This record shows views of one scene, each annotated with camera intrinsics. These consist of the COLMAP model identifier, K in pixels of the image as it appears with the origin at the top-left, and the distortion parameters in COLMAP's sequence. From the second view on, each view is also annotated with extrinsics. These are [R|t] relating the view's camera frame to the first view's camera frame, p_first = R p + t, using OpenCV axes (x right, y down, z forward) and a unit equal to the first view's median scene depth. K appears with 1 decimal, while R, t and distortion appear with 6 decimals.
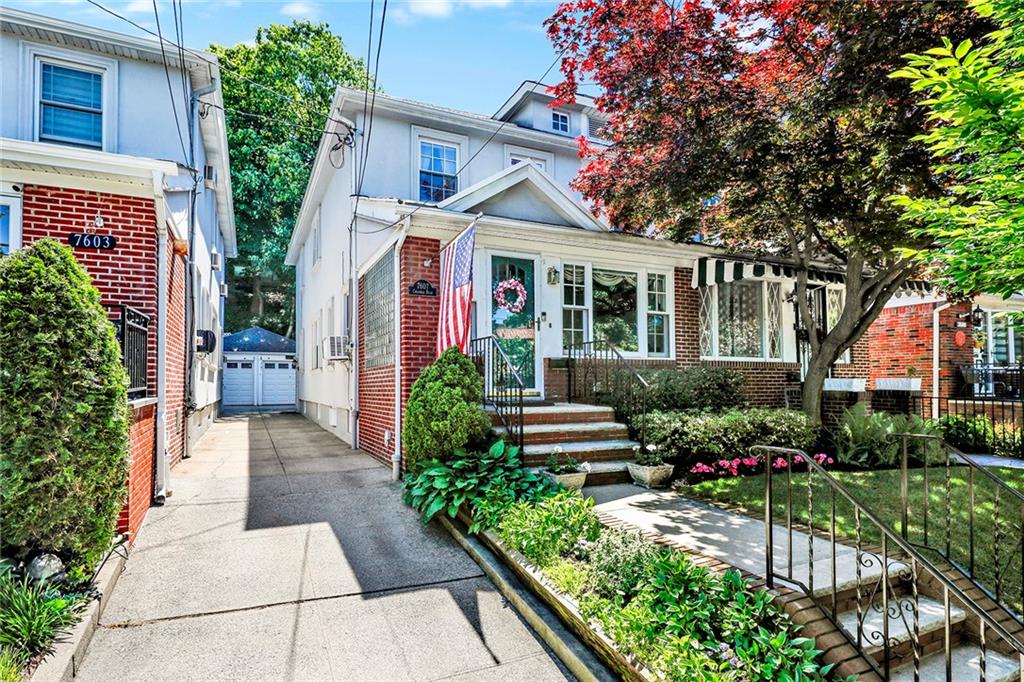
lens RADIAL K [[569.4, 0, 511.1], [0, 569.4, 395.4], [0, 0, 1]] dist [0.000674, 0.000089]
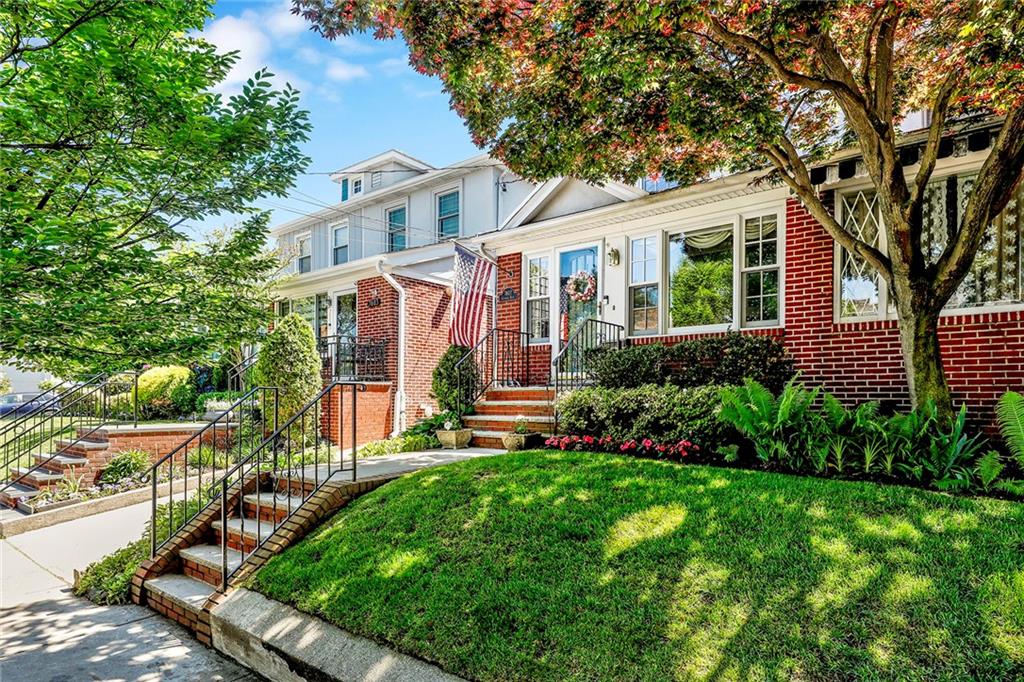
lens RADIAL K [[569.4, 0, 511.1], [0, 569.4, 395.4], [0, 0, 1]] dist [0.000674, 0.000089]
pose [[0.448424, 0.007570, -0.893789, 1.231473], [0.020104, 0.999626, 0.018552, 0.017194], [0.893595, -0.026288, 0.448104, 0.508713]]
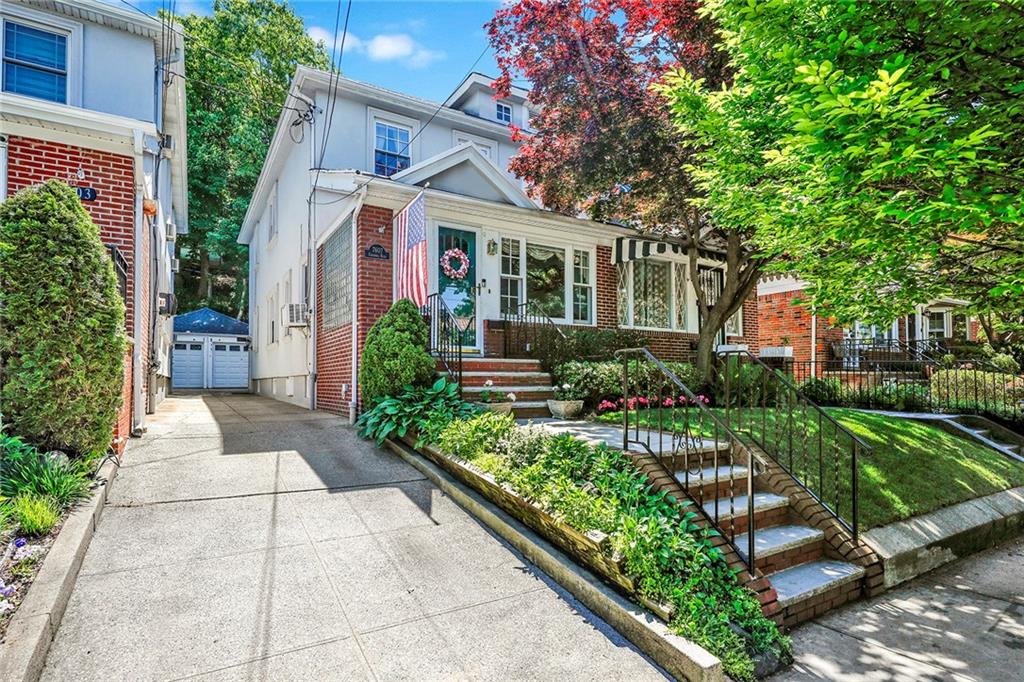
lens RADIAL K [[511.7, 0, 507.9], [0, 511.7, 390.7], [0, 0, 1]] dist [-0.000590, 0.000538]
pose [[0.995157, 0.012630, 0.097486, 0.010082], [-0.017546, 0.998608, 0.049738, 0.036850], [-0.096722, -0.051207, 0.993993, -0.067003]]
